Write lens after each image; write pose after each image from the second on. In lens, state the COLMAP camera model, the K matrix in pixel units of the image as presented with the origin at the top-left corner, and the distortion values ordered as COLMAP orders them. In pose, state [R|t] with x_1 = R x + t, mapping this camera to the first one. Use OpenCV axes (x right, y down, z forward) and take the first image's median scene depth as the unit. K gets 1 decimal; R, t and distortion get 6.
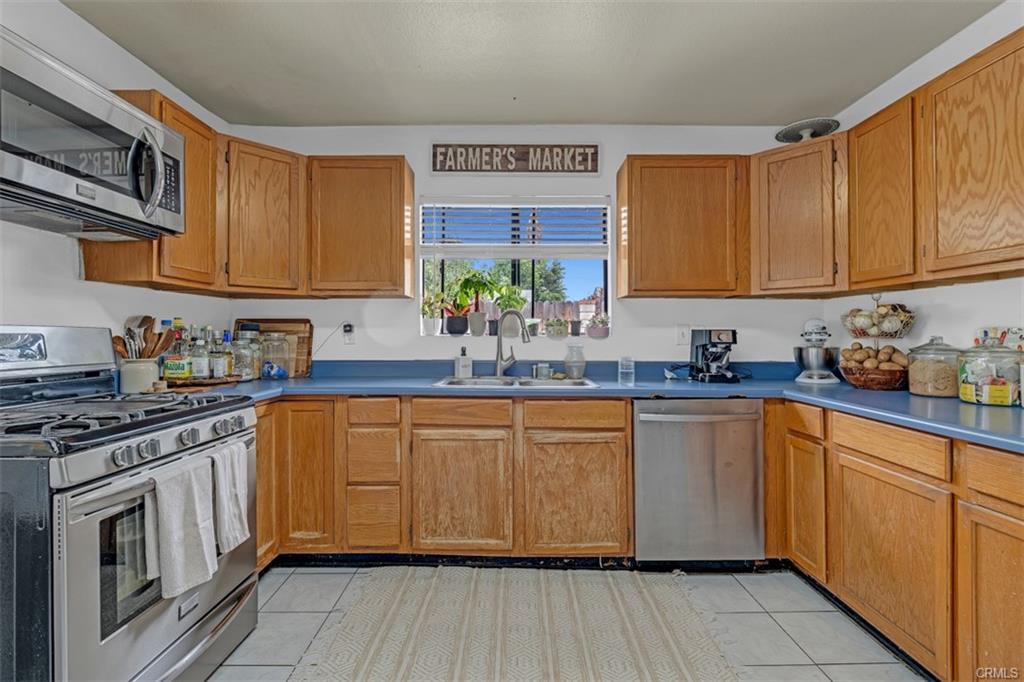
lens RADIAL K [[455.6, 0, 509.4], [0, 455.6, 330.1], [0, 0, 1]] dist [-0.004202, 0.000640]
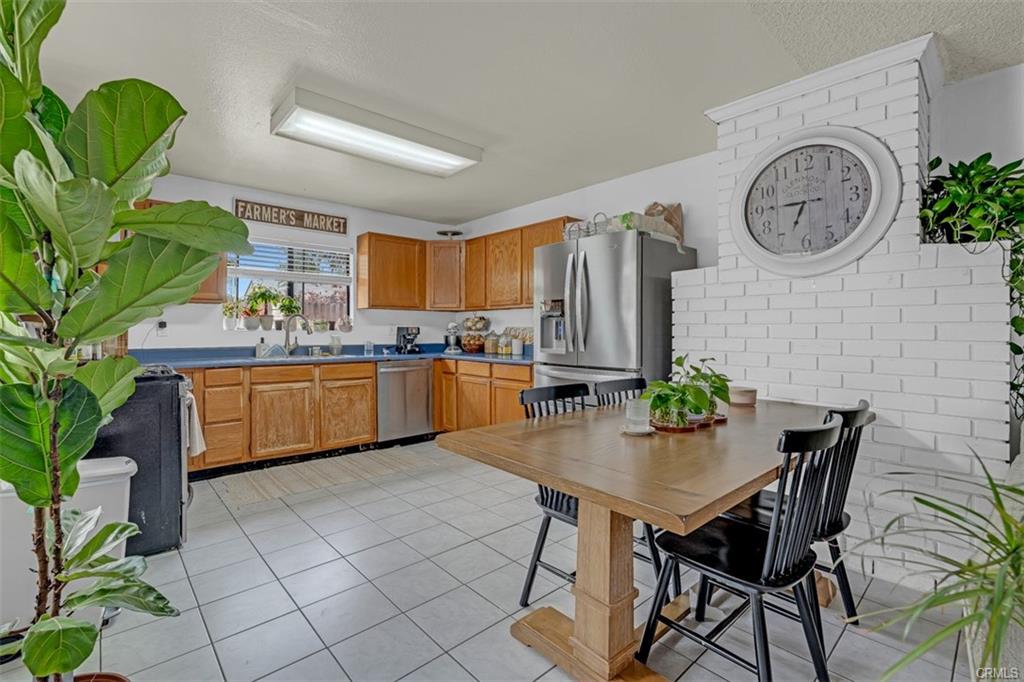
lens RADIAL K [[455.6, 0, 509.7], [0, 455.6, 330.3], [0, 0, 1]] dist [-0.004202, 0.000640]
pose [[0.746877, 0.000171, 0.664962, -0.613228], [-0.005242, 0.999970, 0.005631, -0.000063], [-0.664941, -0.007691, 0.746856, -0.865905]]
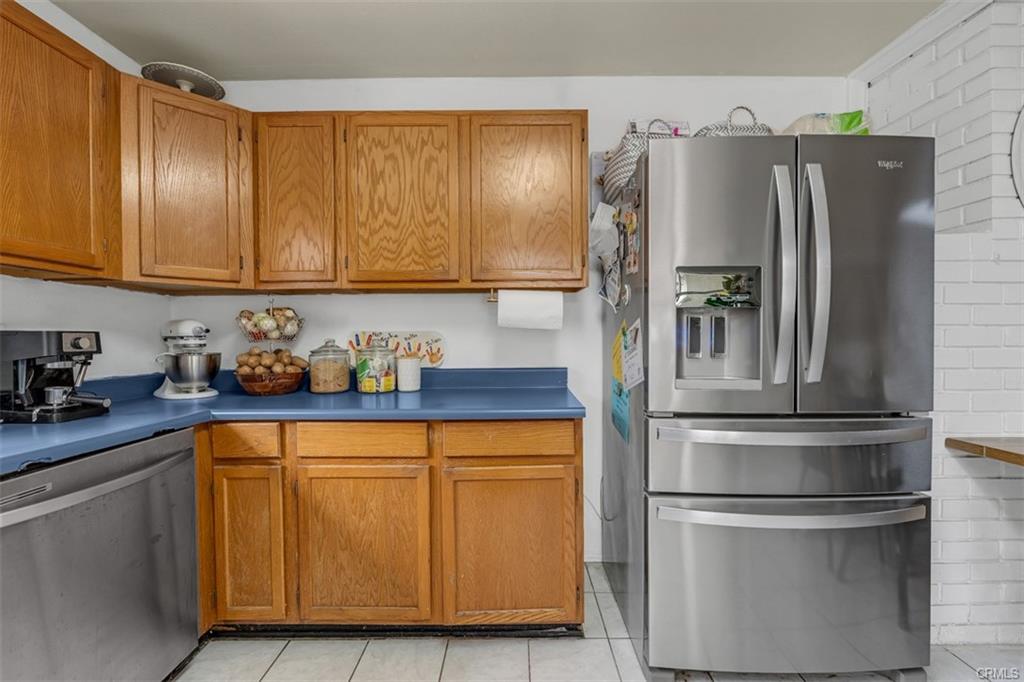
lens RADIAL K [[455.6, 0, 512.2], [0, 455.6, 339.7], [0, 0, 1]] dist [-0.004202, 0.000640]
pose [[0.013127, -0.007163, 0.999888, -0.156019], [-0.001556, 0.999973, 0.007184, 0.005749], [-0.999913, -0.001650, 0.013116, 0.472428]]
